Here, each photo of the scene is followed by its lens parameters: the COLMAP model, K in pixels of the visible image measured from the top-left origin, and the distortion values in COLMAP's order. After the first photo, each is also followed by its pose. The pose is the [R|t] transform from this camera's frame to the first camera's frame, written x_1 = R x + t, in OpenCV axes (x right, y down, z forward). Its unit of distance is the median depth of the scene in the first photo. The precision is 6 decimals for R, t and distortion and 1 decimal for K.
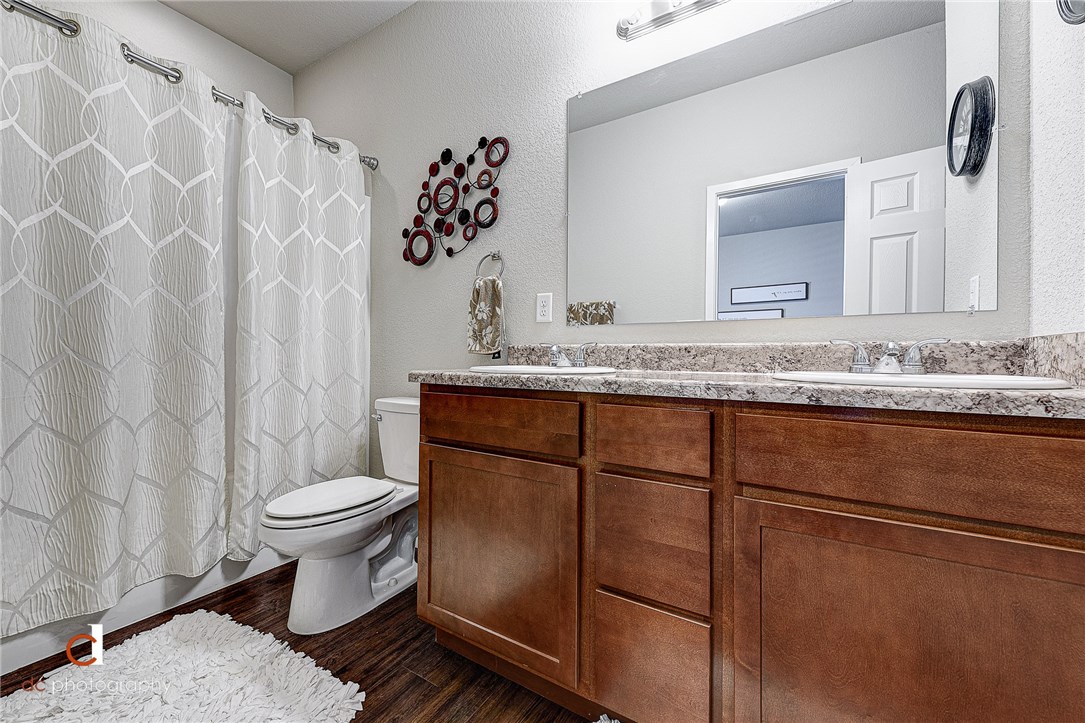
lens RADIAL K [[420.3, 0, 544.1], [0, 420.3, 361.7], [0, 0, 1]] dist [0.009860, 0.000010]
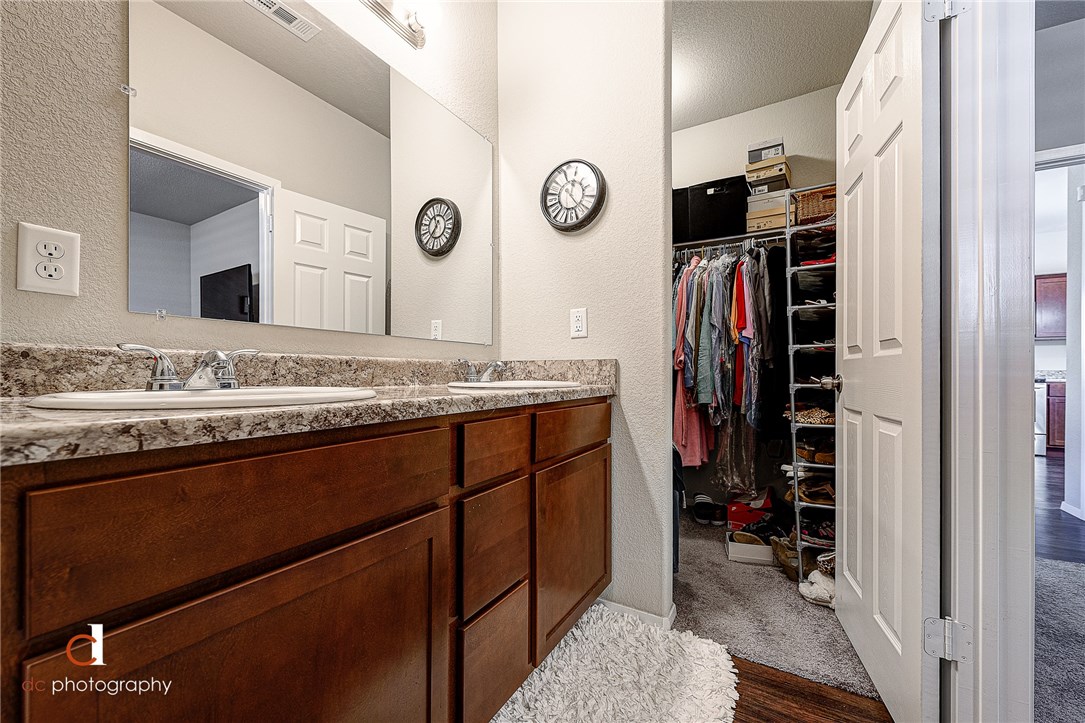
lens RADIAL K [[420.3, 0, 544.1], [0, 420.3, 361.7], [0, 0, 1]] dist [0.009860, 0.000010]
pose [[-0.000711, 0.017480, 0.999847, -0.683034], [0.007205, 0.999821, -0.017475, -0.016210], [-0.999974, 0.007191, -0.000837, 0.719964]]
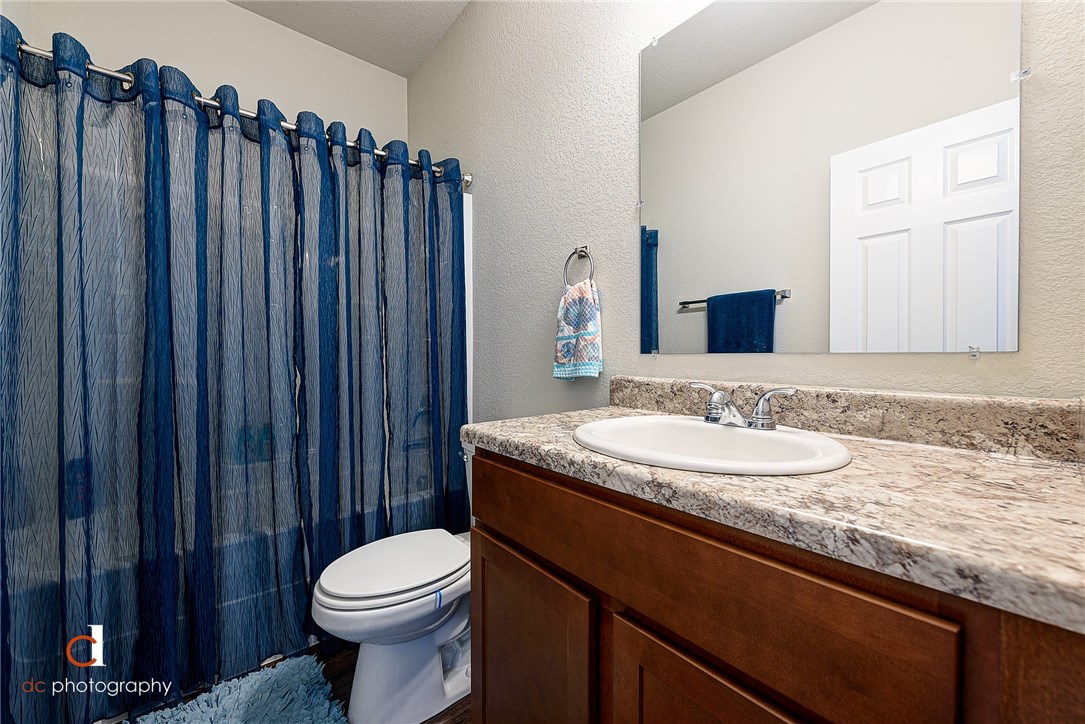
lens RADIAL K [[420.2, 0, 529.7], [0, 420.2, 353.4], [0, 0, 1]] dist [-0.009631, 0.000600]
pose [[0.943428, -0.003957, -0.331555, 0.153047], [-0.000412, 0.999914, -0.013105, -0.105689], [0.331578, 0.012500, 0.943345, 0.328151]]
